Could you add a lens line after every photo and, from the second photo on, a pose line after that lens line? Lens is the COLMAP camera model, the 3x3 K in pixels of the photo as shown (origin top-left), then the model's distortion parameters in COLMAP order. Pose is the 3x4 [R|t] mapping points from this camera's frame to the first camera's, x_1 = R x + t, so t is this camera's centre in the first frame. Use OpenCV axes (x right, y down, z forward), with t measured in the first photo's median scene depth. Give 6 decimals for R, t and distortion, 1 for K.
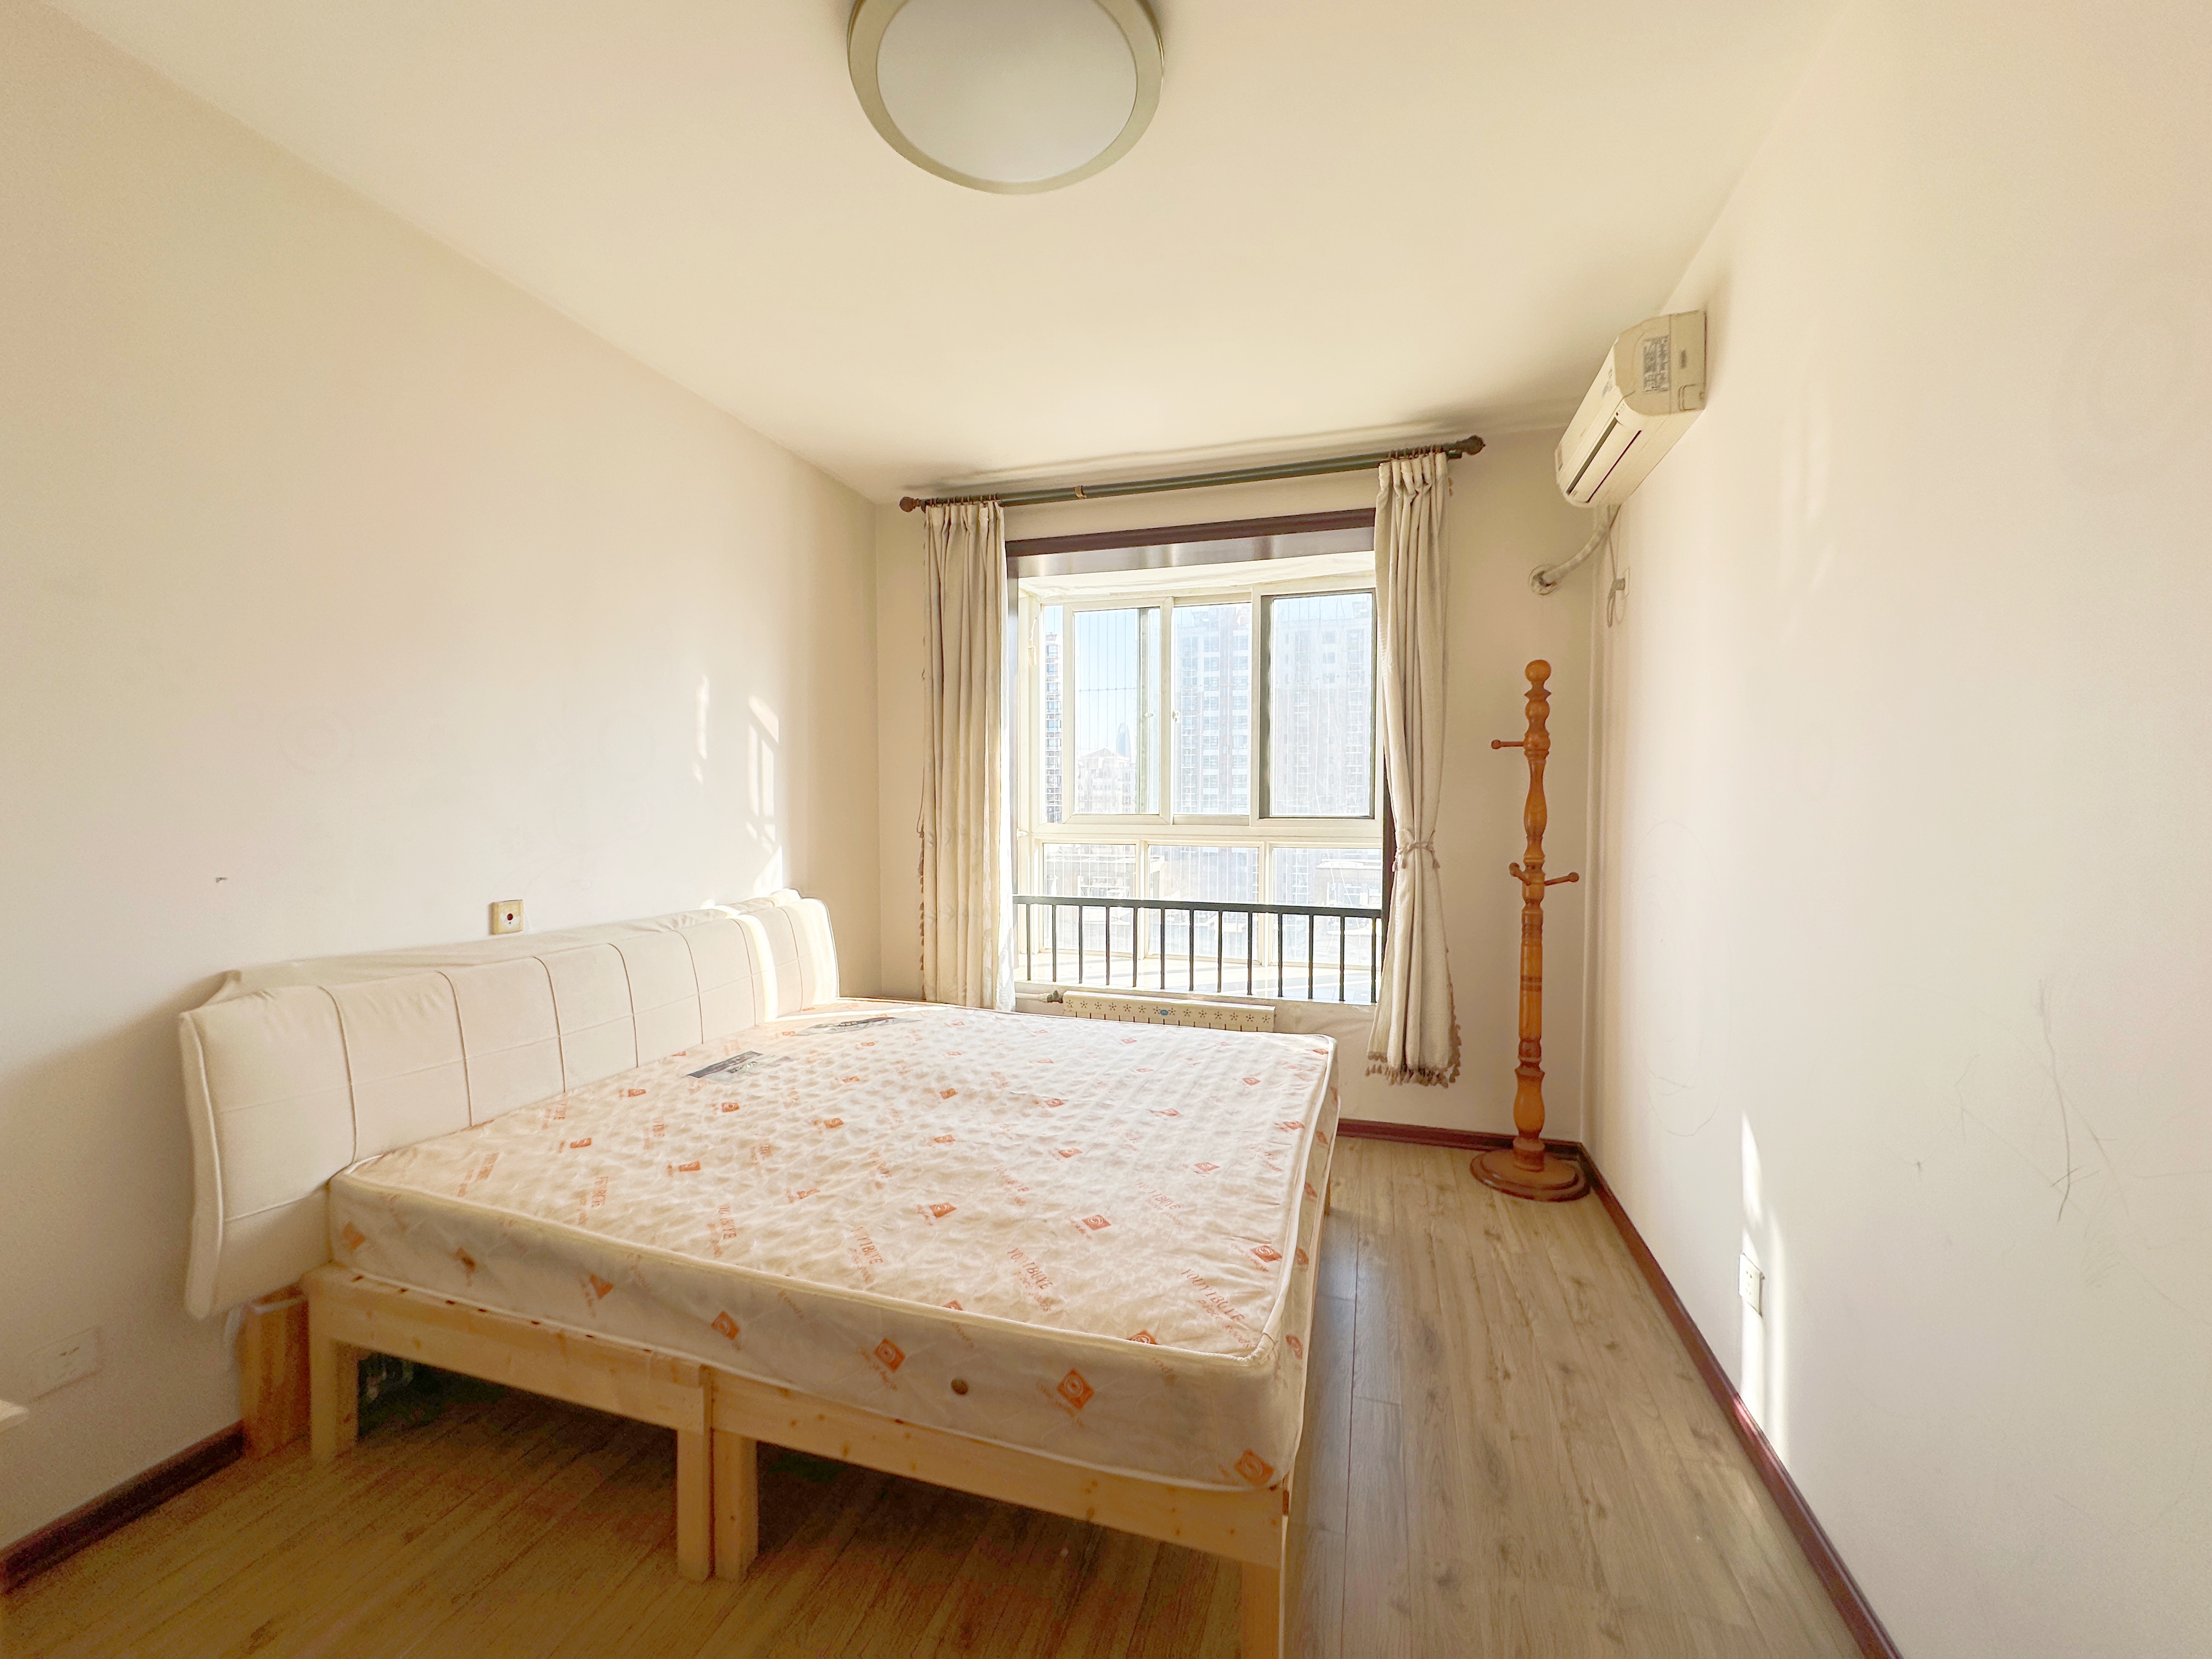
lens RADIAL K [[884.3, 0, 1106.0], [0, 884.3, 829.5], [0, 0, 1]] dist [-0.000178, -0.000023]
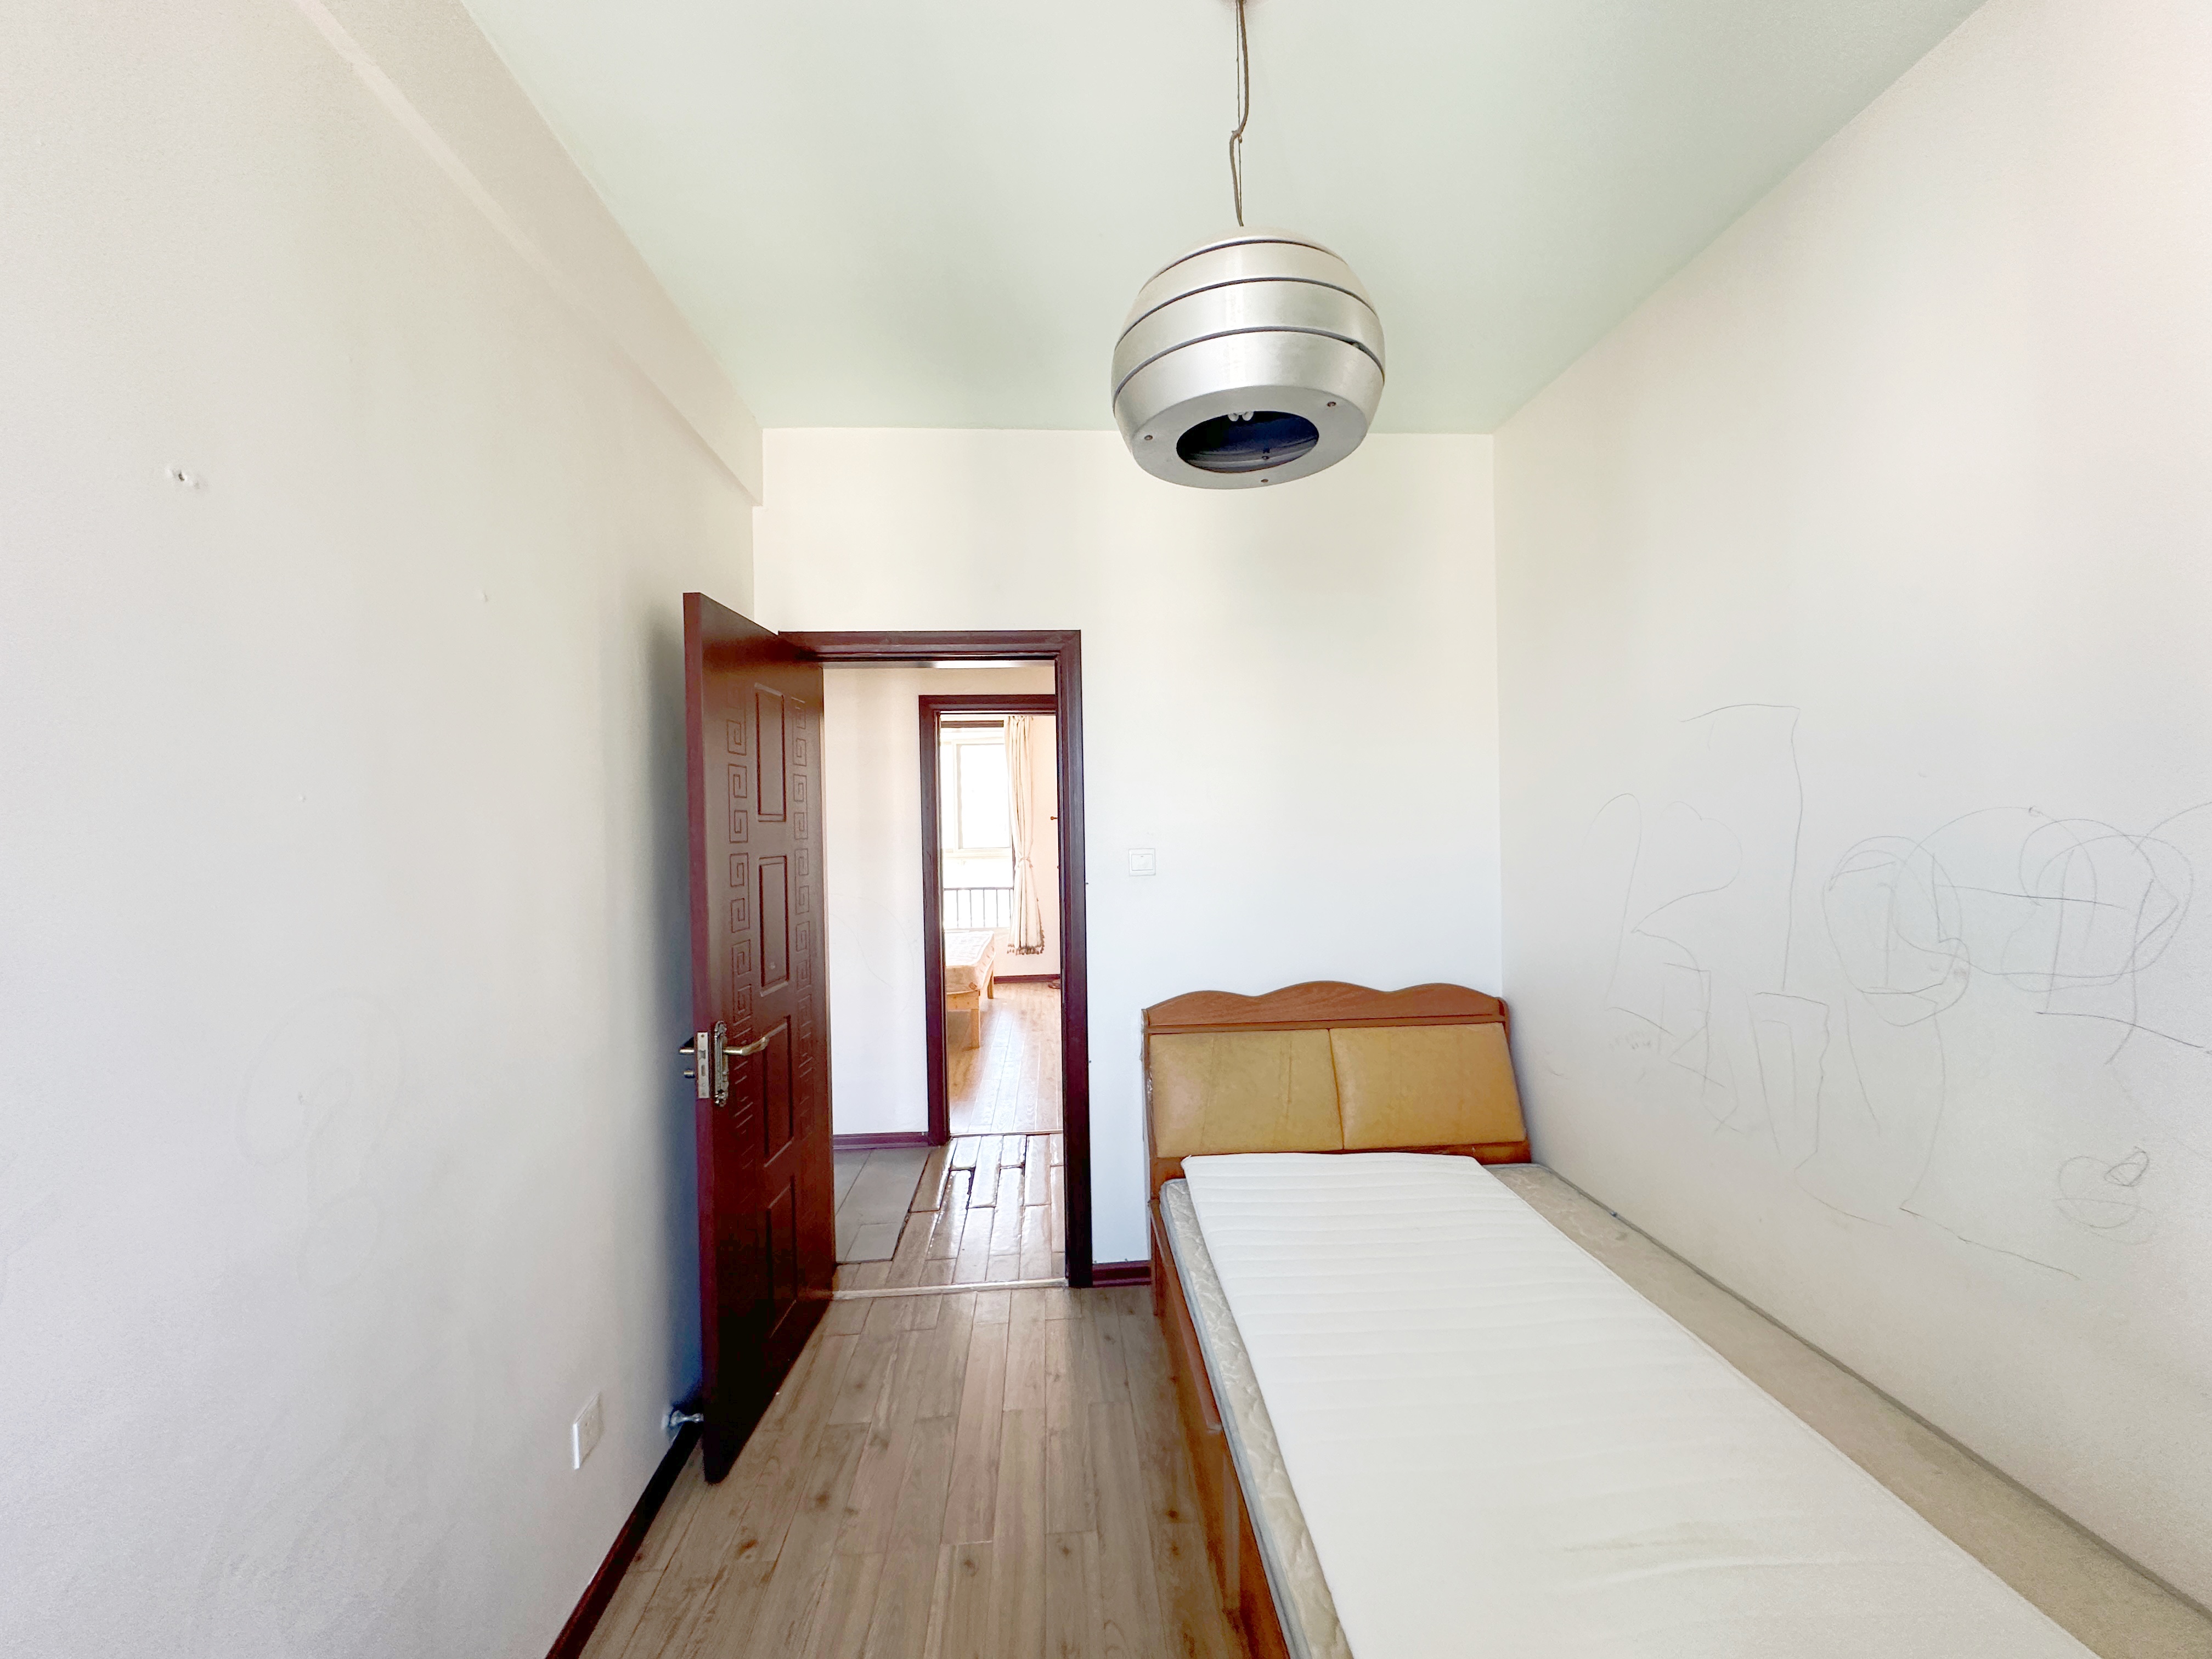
lens RADIAL K [[884.3, 0, 1106.0], [0, 884.3, 829.5], [0, 0, 1]] dist [-0.000178, -0.000023]
pose [[0.934015, -0.018995, 0.356728, -0.278631], [0.030651, 0.999164, -0.027051, 0.008257], [-0.355916, 0.036200, 0.933817, -1.226912]]
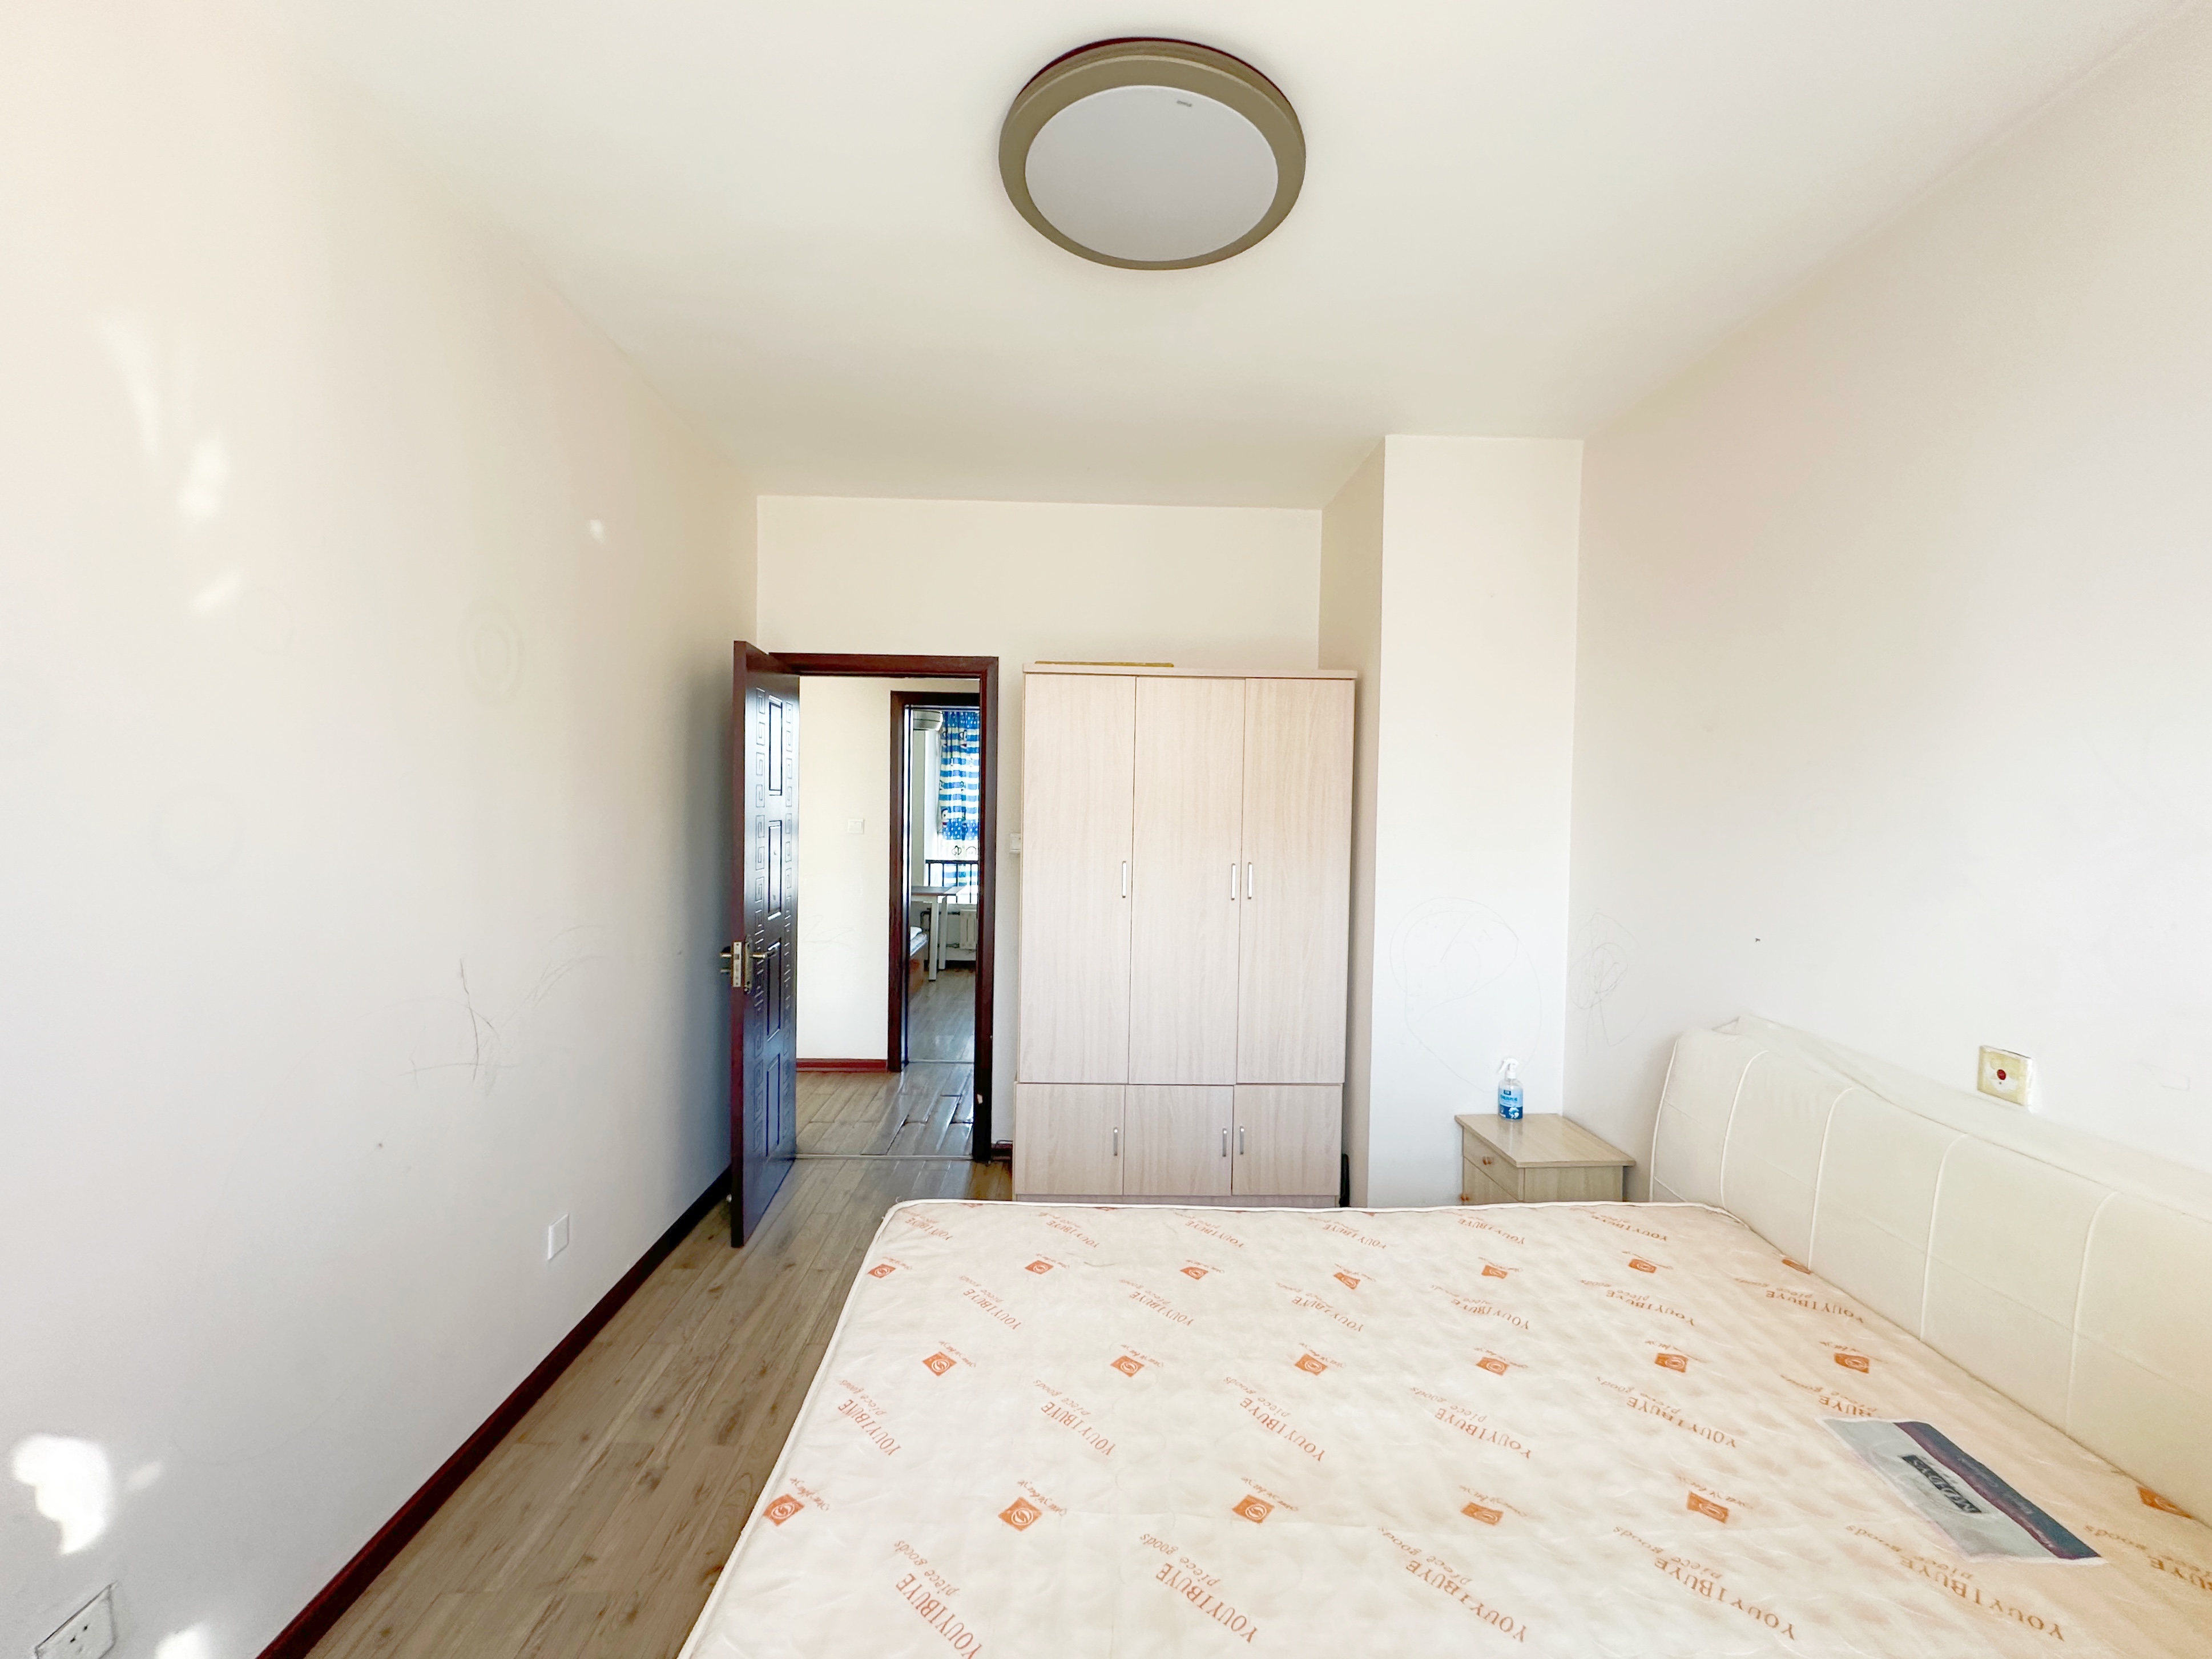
lens RADIAL K [[884.4, 0, 1106.0], [0, 884.4, 829.5], [0, 0, 1]] dist [-0.000178, -0.000023]
pose [[-0.946260, -0.003661, -0.323386, 0.226014], [-0.023466, 0.998078, 0.057363, -0.133659], [0.322554, 0.061869, -0.944527, 1.726846]]
